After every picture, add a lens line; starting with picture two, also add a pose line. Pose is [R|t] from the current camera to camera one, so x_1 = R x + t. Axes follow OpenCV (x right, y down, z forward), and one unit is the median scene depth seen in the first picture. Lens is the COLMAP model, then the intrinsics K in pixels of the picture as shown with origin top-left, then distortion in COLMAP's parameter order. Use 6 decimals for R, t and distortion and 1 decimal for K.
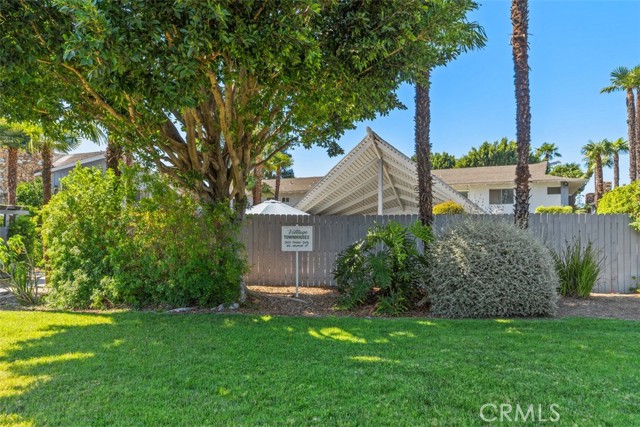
lens RADIAL K [[443.6, 0, 320.0], [0, 443.6, 213.5], [0, 0, 1]] dist [-0.005411, -0.002268]
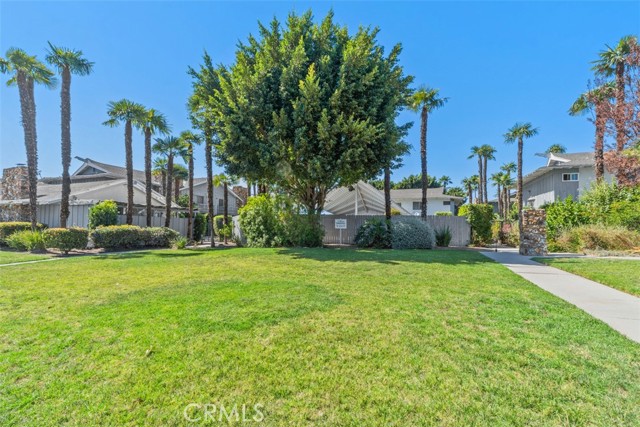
lens RADIAL K [[292.9, 0, 320.0], [0, 292.9, 213.5], [0, 0, 1]] dist [0.000690, 0.000030]
pose [[0.998341, 0.012470, 0.056207, -0.196986], [-0.012498, 0.999922, 0.000140, -0.002282], [-0.056201, -0.000842, 0.998419, -0.536145]]
